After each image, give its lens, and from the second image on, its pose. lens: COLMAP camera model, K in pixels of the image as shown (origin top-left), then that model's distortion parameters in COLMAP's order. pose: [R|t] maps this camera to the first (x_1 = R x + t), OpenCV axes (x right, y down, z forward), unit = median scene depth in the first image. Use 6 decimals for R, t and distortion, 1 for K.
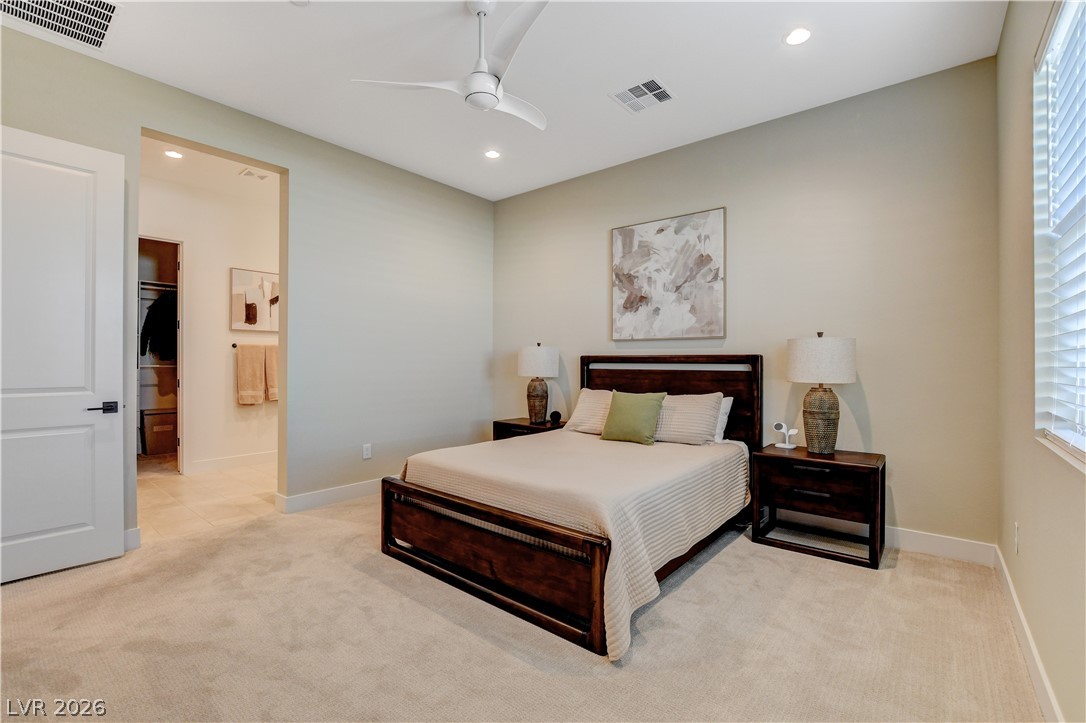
lens RADIAL K [[477.8, 0, 538.6], [0, 477.8, 361.9], [0, 0, 1]] dist [-0.029890, 0.005230]
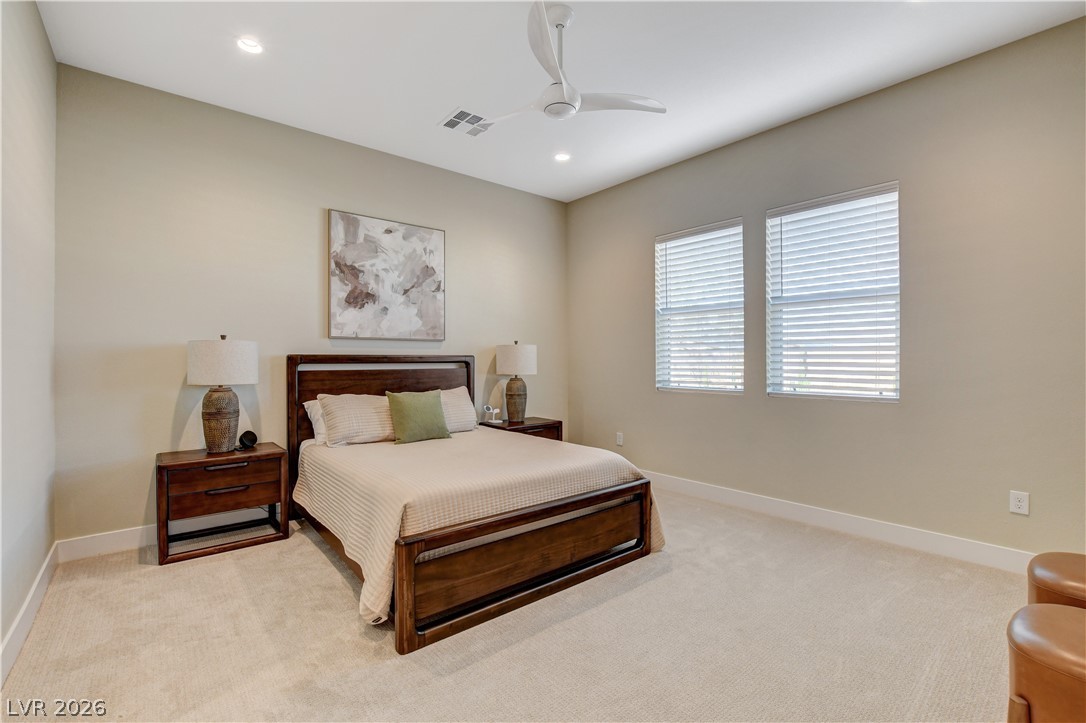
lens RADIAL K [[477.8, 0, 539.8], [0, 477.8, 361.3], [0, 0, 1]] dist [-0.029890, 0.005230]
pose [[0.182084, -0.006642, 0.983261, -0.672669], [0.005058, 0.999970, 0.005818, -0.004804], [-0.983270, 0.003914, 0.182112, 0.500678]]
